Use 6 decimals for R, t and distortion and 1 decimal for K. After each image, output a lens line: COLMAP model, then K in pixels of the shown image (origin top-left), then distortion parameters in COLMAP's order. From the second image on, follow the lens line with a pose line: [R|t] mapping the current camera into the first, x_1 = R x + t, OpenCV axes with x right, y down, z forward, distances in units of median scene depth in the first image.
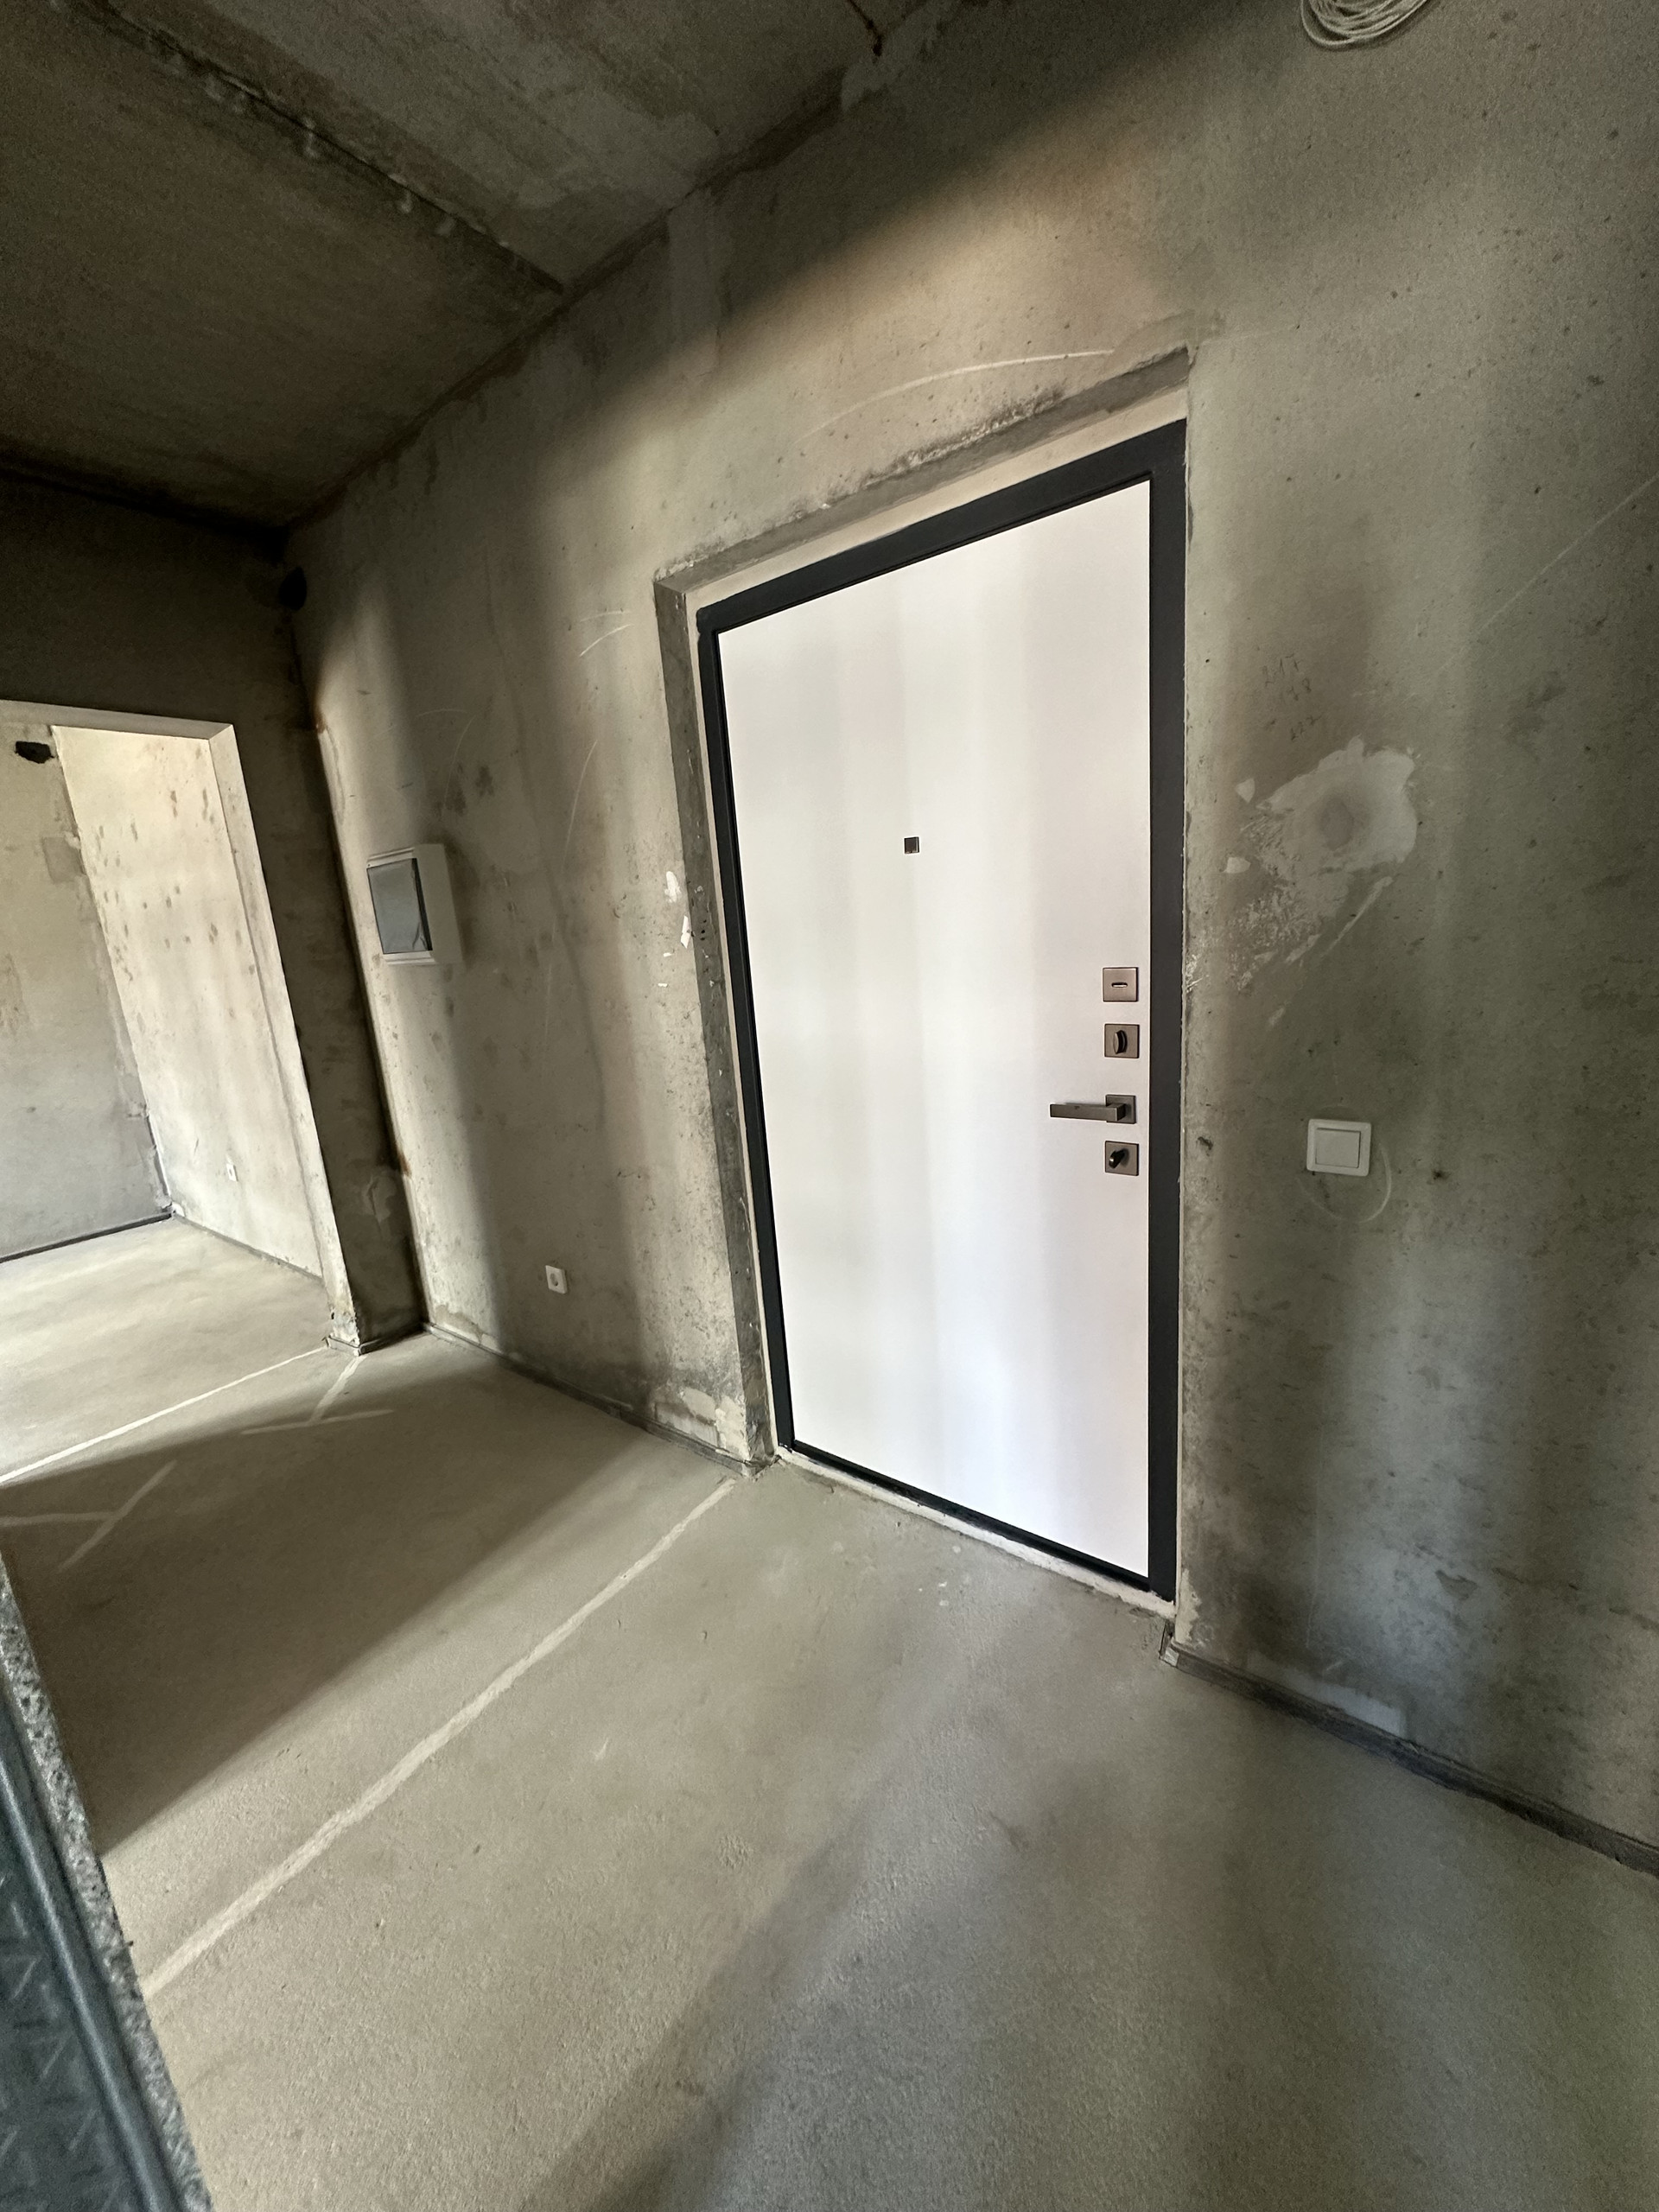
lens RADIAL K [[877.4, 0, 824.6], [0, 877.4, 1110.5], [0, 0, 1]] dist [0.000001, 0.000056]
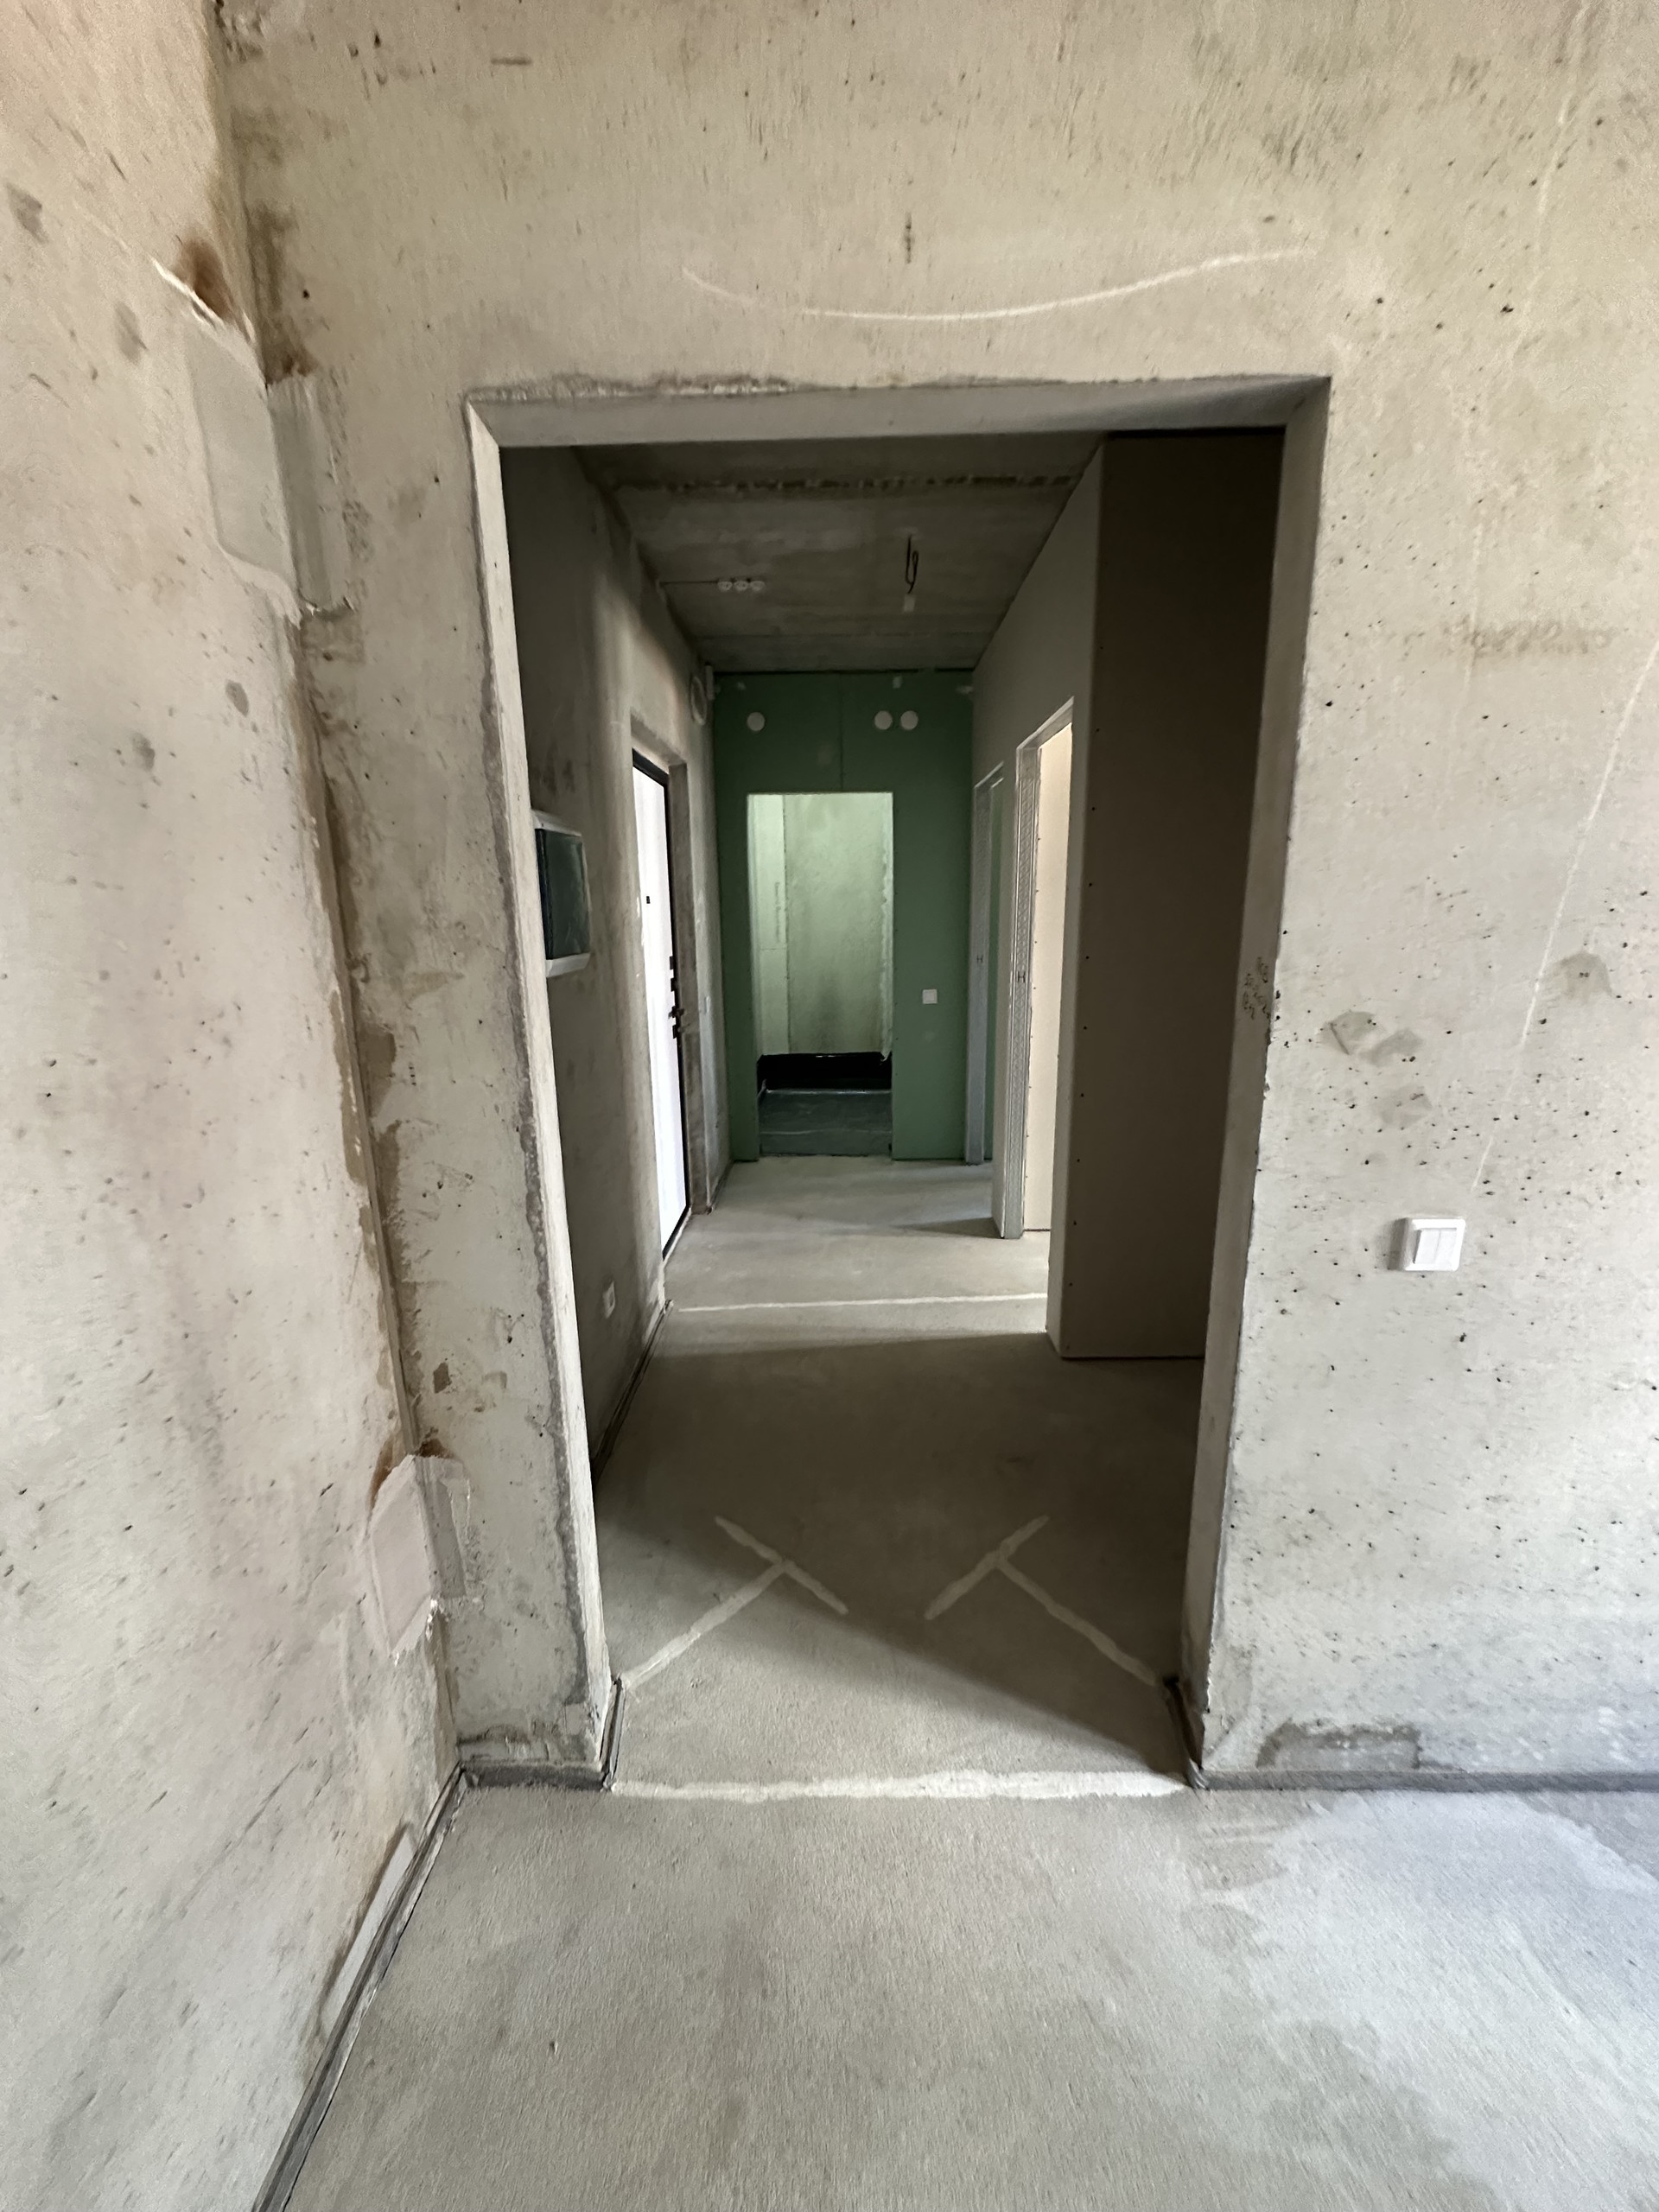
lens RADIAL K [[877.4, 0, 827.8], [0, 877.4, 1103.6], [0, 0, 1]] dist [0.000001, 0.000056]
pose [[-0.595372, -0.097402, 0.797525, -1.208983], [0.230297, 0.930285, 0.285538, -0.226540], [-0.769738, 0.353669, -0.531434, 1.273351]]
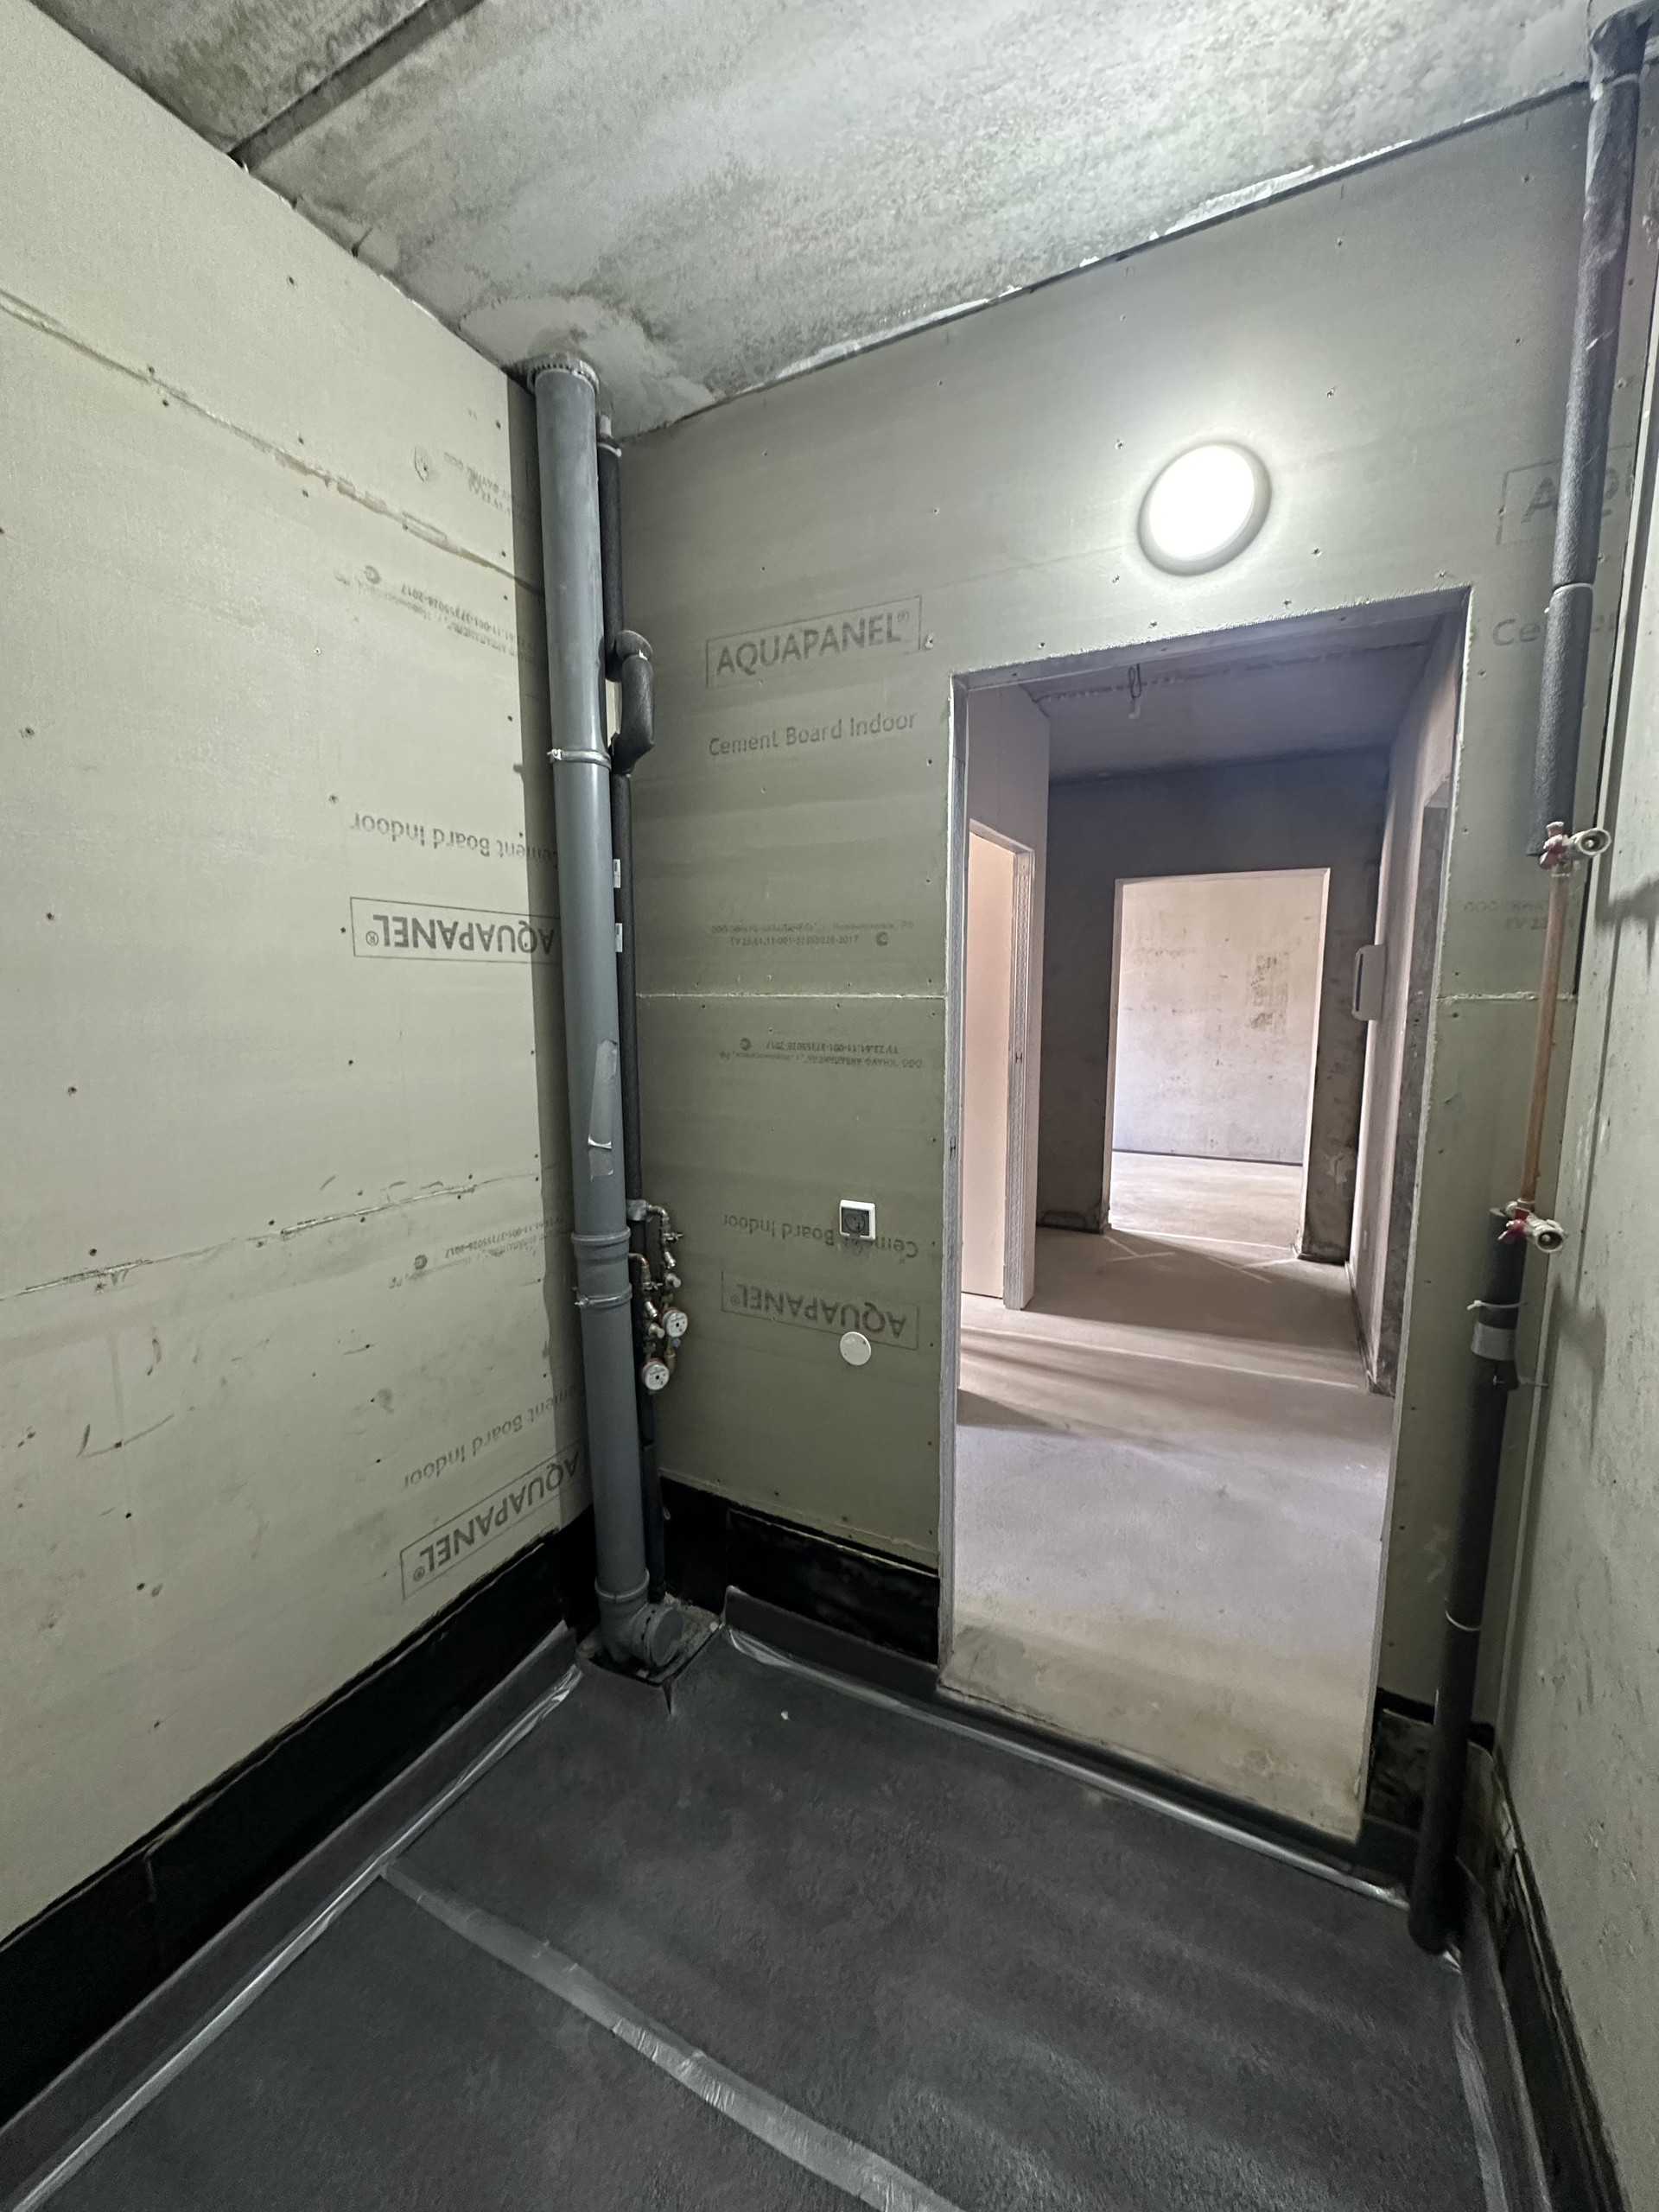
lens RADIAL K [[877.4, 0, 830.1], [0, 877.4, 1112.6], [0, 0, 1]] dist [0.000001, 0.000056]
pose [[0.177931, 0.215514, -0.960153, 0.912069], [-0.221074, 0.959536, 0.174407, -0.070255], [0.958888, 0.181232, 0.218376, -0.218643]]
